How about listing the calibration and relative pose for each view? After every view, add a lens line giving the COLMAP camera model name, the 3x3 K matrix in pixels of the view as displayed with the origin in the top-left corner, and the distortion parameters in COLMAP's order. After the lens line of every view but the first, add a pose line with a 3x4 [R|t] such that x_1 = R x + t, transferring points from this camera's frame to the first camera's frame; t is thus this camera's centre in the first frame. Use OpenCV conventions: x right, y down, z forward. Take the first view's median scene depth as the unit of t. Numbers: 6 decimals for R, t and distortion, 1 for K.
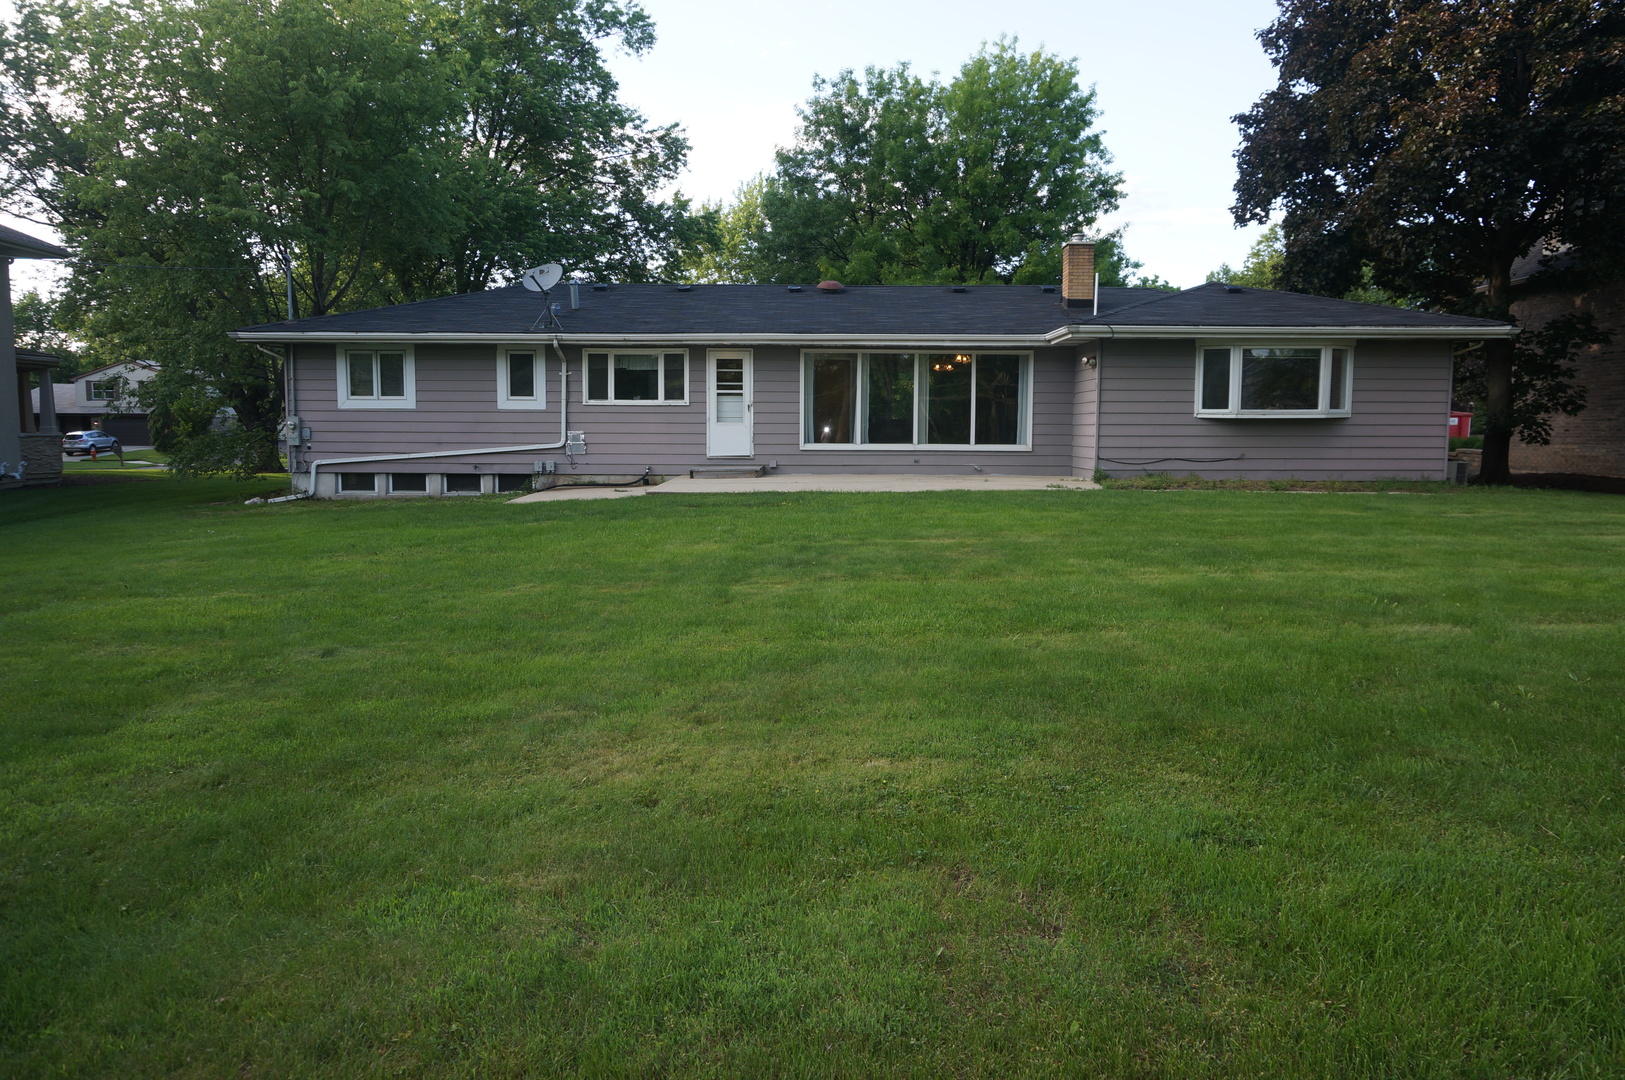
lens RADIAL K [[1089.0, 0, 814.7], [0, 1089.0, 533.2], [0, 0, 1]] dist [-0.036318, 0.029740]
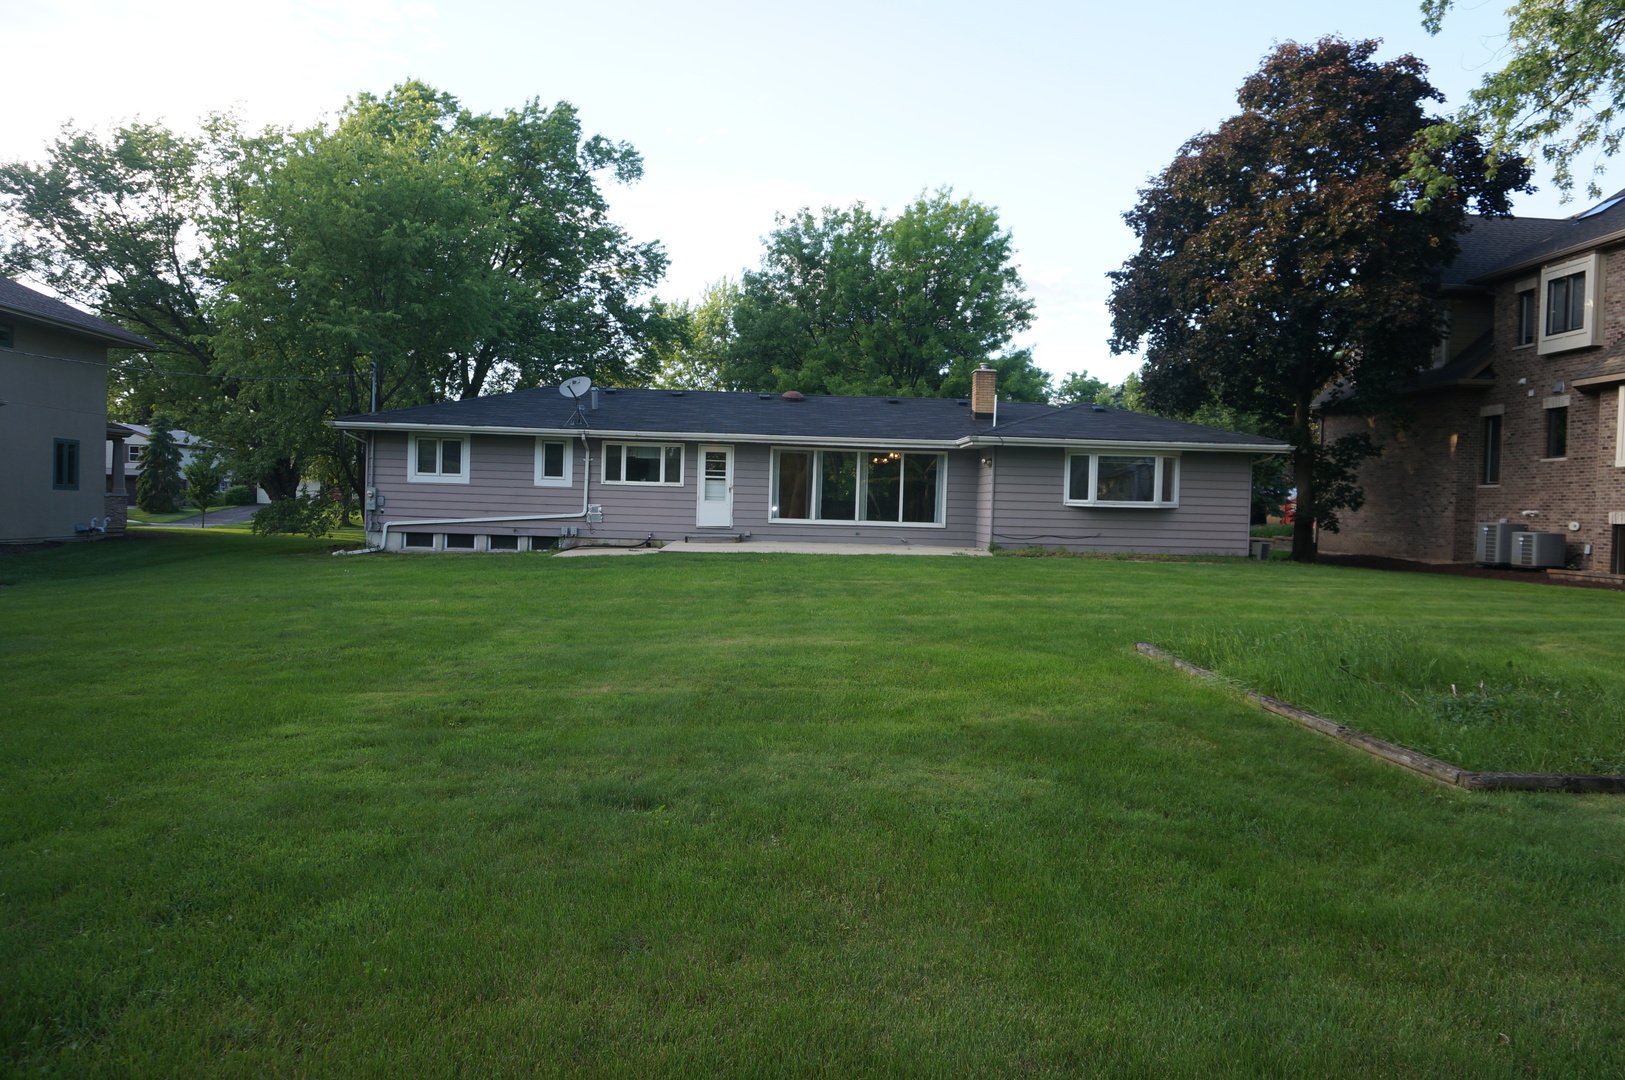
lens RADIAL K [[1089.0, 0, 812.9], [0, 1089.0, 540.1], [0, 0, 1]] dist [-0.036318, 0.029740]
pose [[0.998510, 0.022437, 0.049741, -0.024225], [-0.019212, 0.997740, -0.064391, 0.026240], [-0.051073, 0.063340, 0.996684, -0.292916]]
